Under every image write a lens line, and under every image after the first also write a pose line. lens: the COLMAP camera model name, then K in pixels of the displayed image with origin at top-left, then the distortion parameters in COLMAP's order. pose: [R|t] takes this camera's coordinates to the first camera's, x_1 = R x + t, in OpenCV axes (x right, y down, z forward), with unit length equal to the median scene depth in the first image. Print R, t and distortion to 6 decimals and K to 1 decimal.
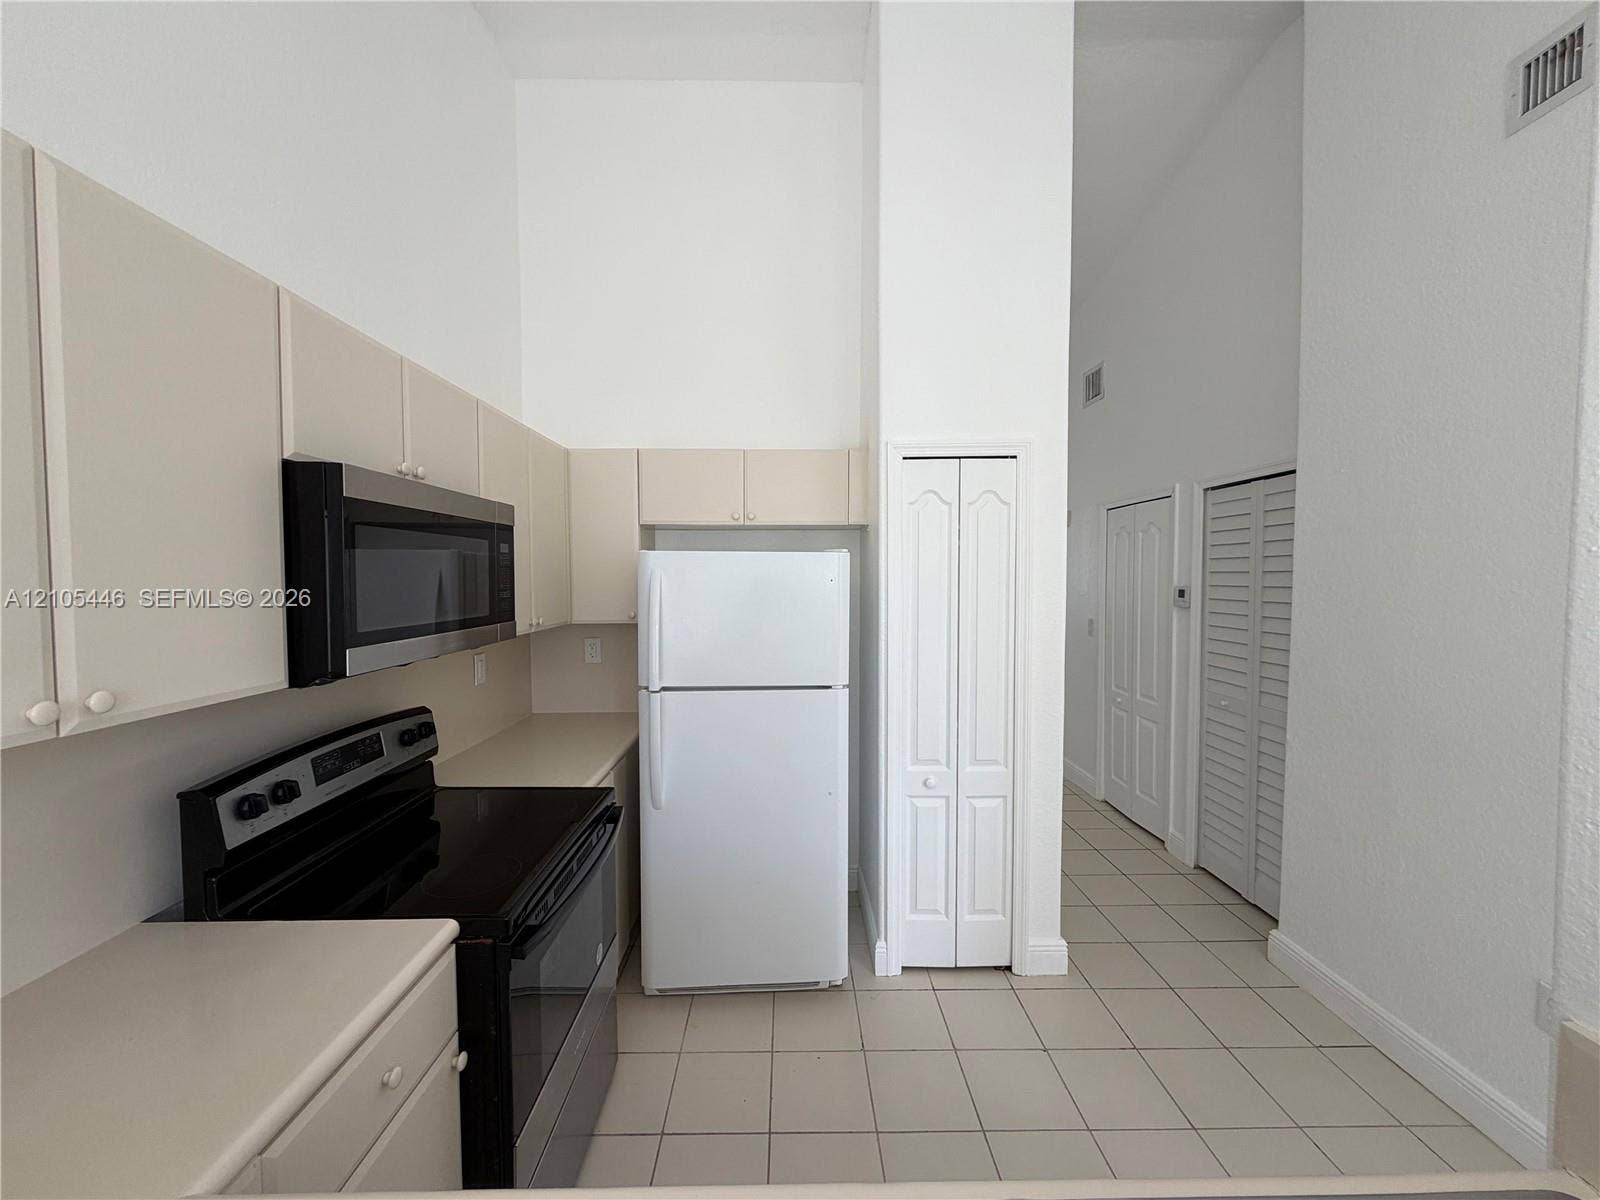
lens RADIAL K [[636.3, 0, 800.0], [0, 636.3, 600.0], [0, 0, 1]] dist [0.000851, 0.000392]
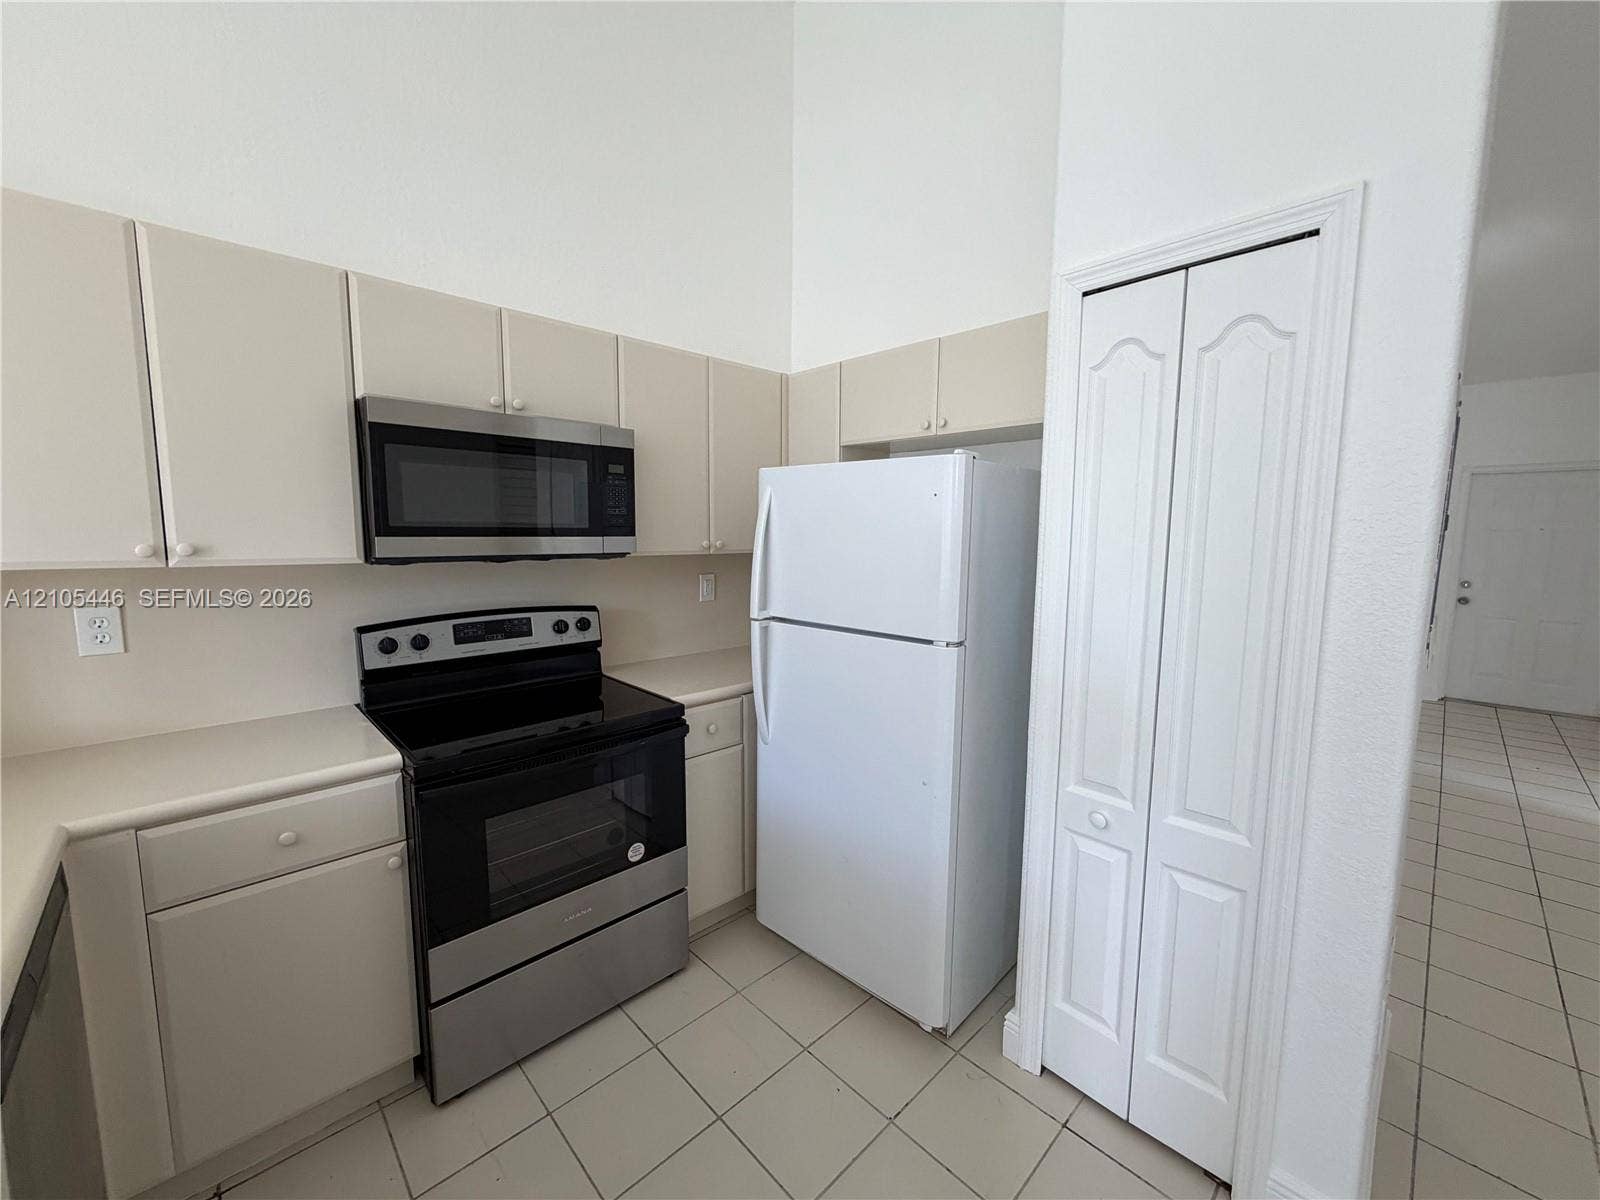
lens RADIAL K [[636.3, 0, 800.0], [0, 636.3, 600.0], [0, 0, 1]] dist [0.000851, 0.000392]
pose [[0.680879, 0.088889, -0.726982, 0.477711], [-0.038775, 0.995591, 0.085417, 0.031807], [0.731369, -0.029970, 0.681323, 0.392832]]
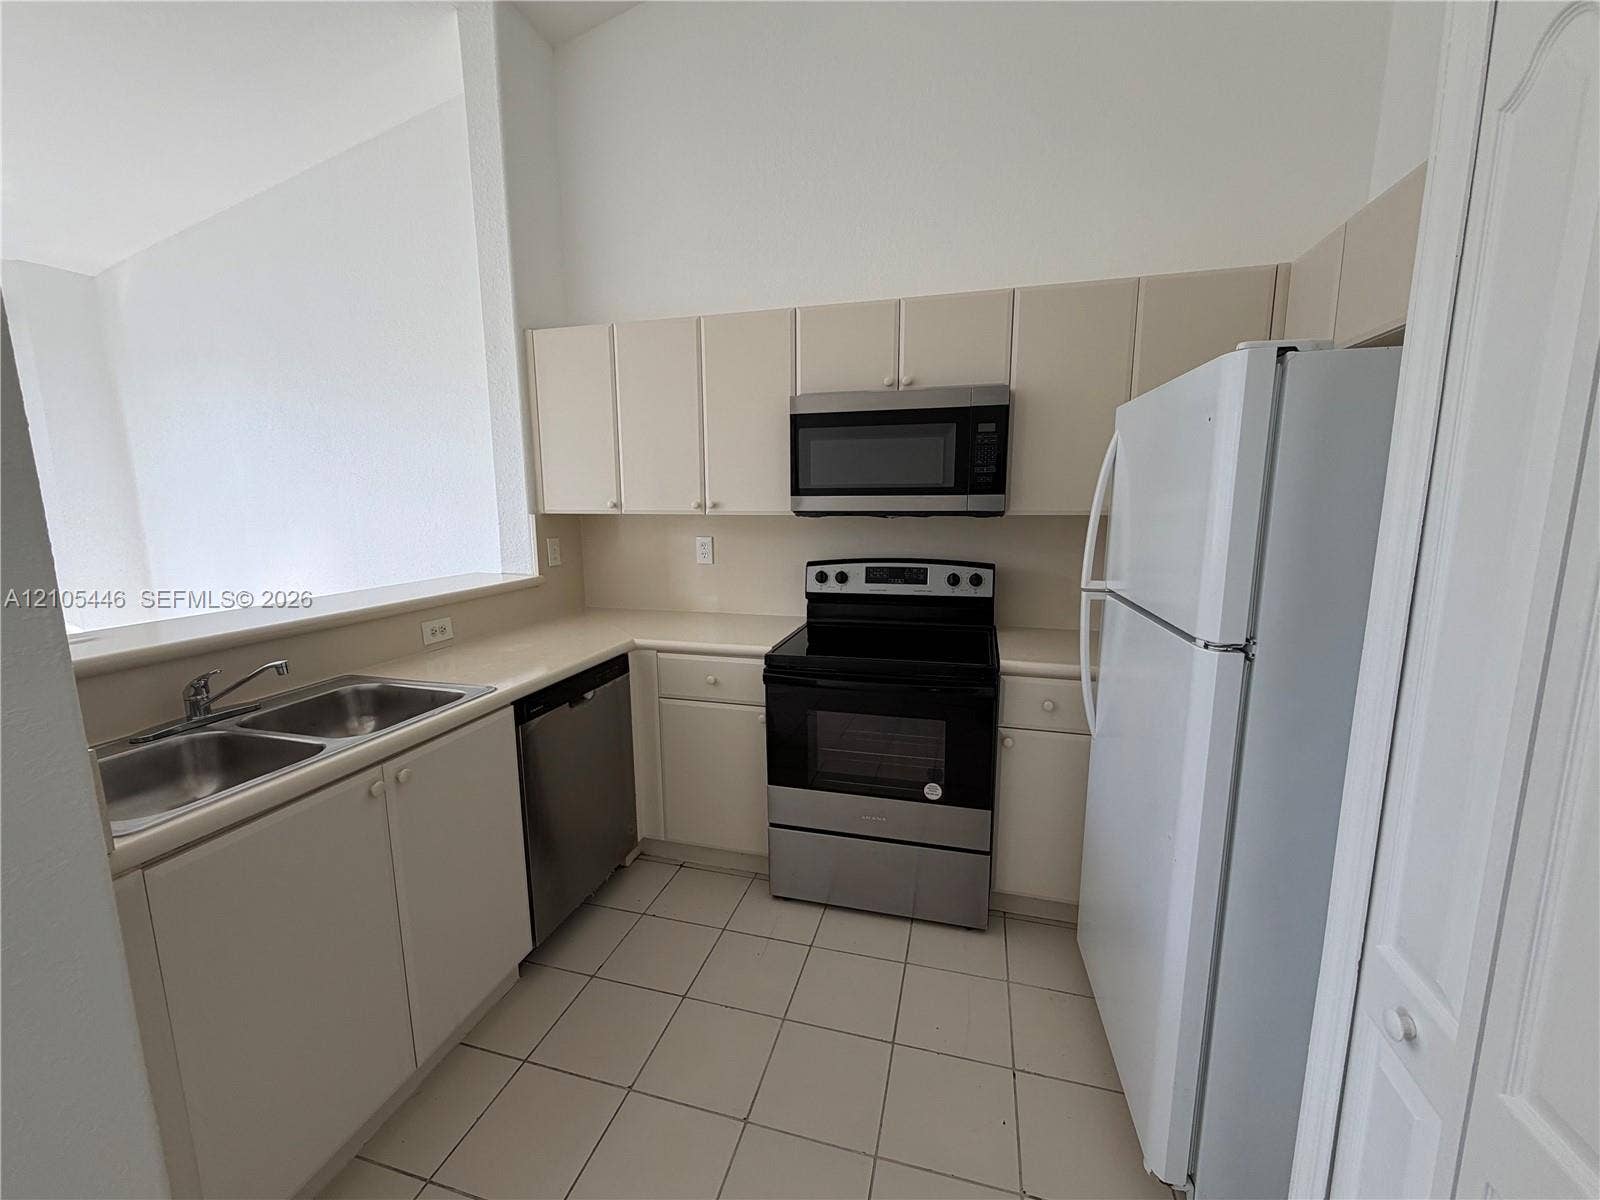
lens RADIAL K [[636.3, 0, 800.0], [0, 636.3, 600.0], [0, 0, 1]] dist [0.000851, 0.000392]
pose [[-0.282466, 0.154452, -0.946761, 0.610536], [-0.031267, 0.984946, 0.170010, 0.030879], [0.958767, 0.077625, -0.273385, 0.841187]]
